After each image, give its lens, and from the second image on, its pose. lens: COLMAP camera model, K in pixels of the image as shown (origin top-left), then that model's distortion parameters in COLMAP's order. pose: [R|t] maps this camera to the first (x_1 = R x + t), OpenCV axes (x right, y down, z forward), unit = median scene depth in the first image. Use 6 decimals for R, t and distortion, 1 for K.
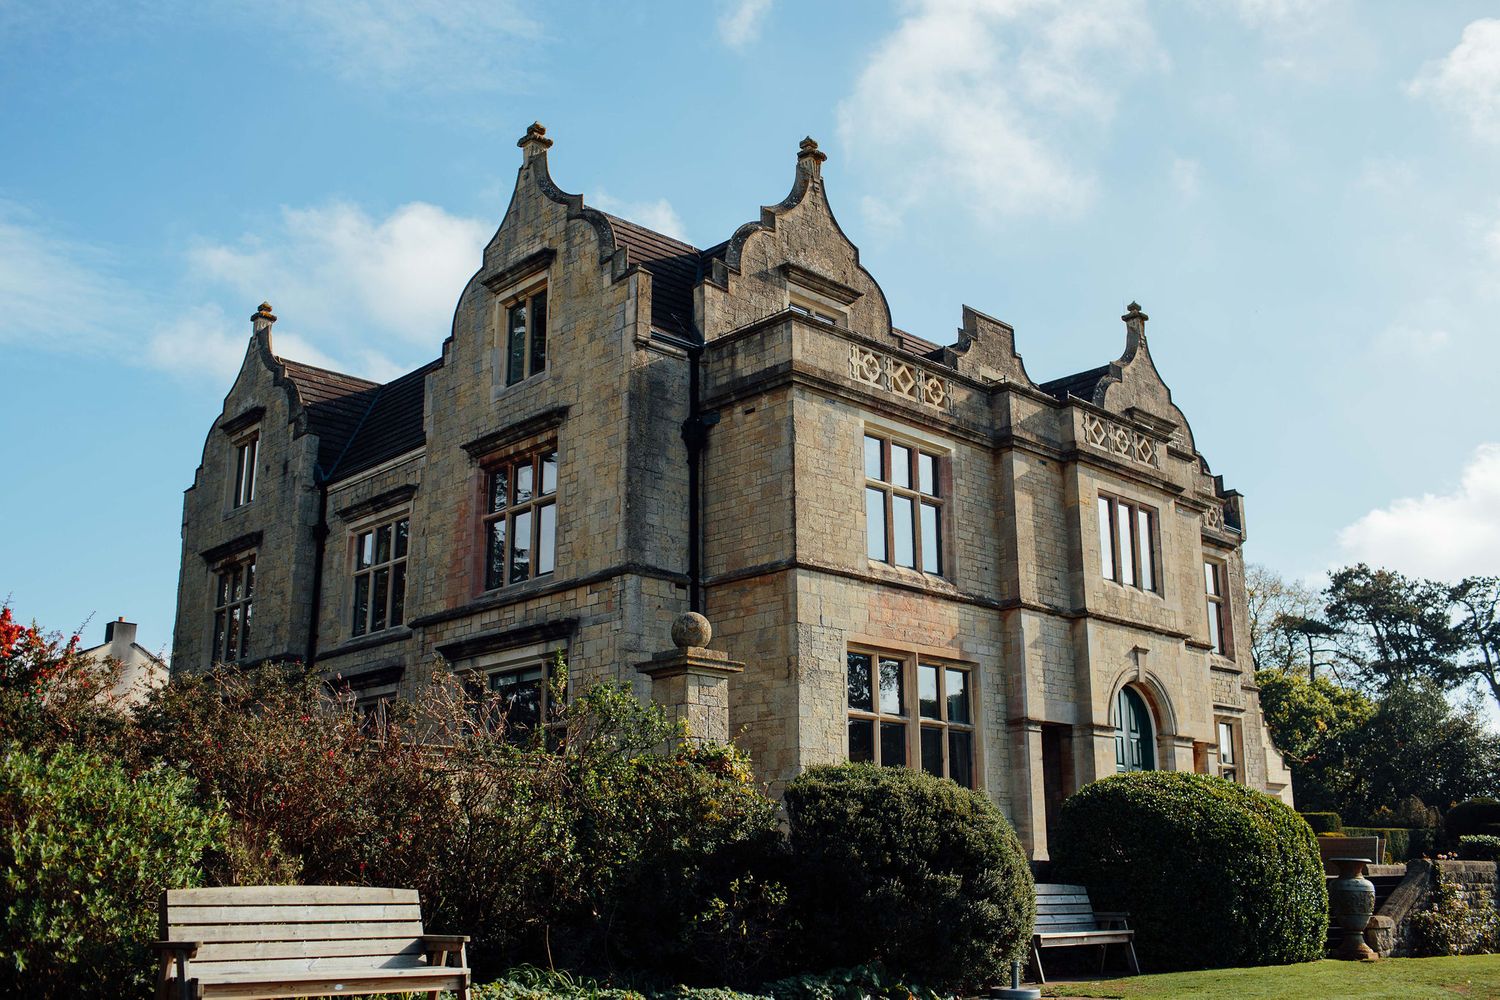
lens RADIAL K [[1478.9, 0, 751.9], [0, 1478.9, 507.7], [0, 0, 1]] dist [-0.047455, 0.000000]
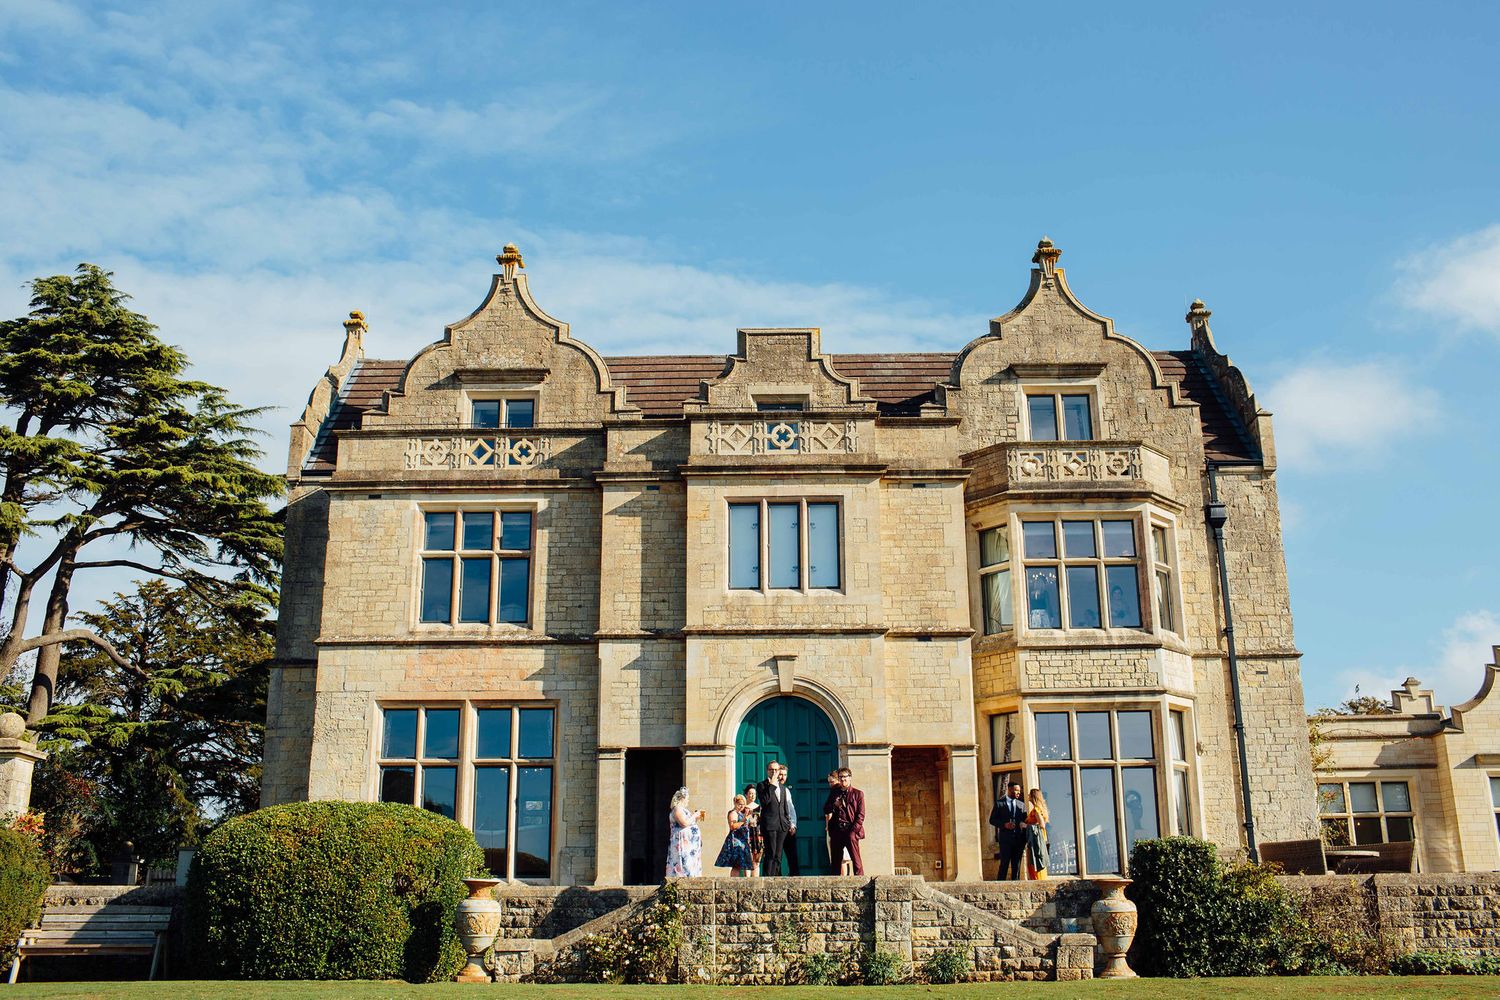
lens RADIAL K [[1478.9, 0, 752.5], [0, 1478.9, 495.0], [0, 0, 1]] dist [-0.047455, 0.000000]
pose [[0.700425, -0.211696, -0.681608, 0.963162], [0.185524, 0.976174, -0.112538, 0.103571], [0.689192, -0.047631, 0.723011, 0.329250]]
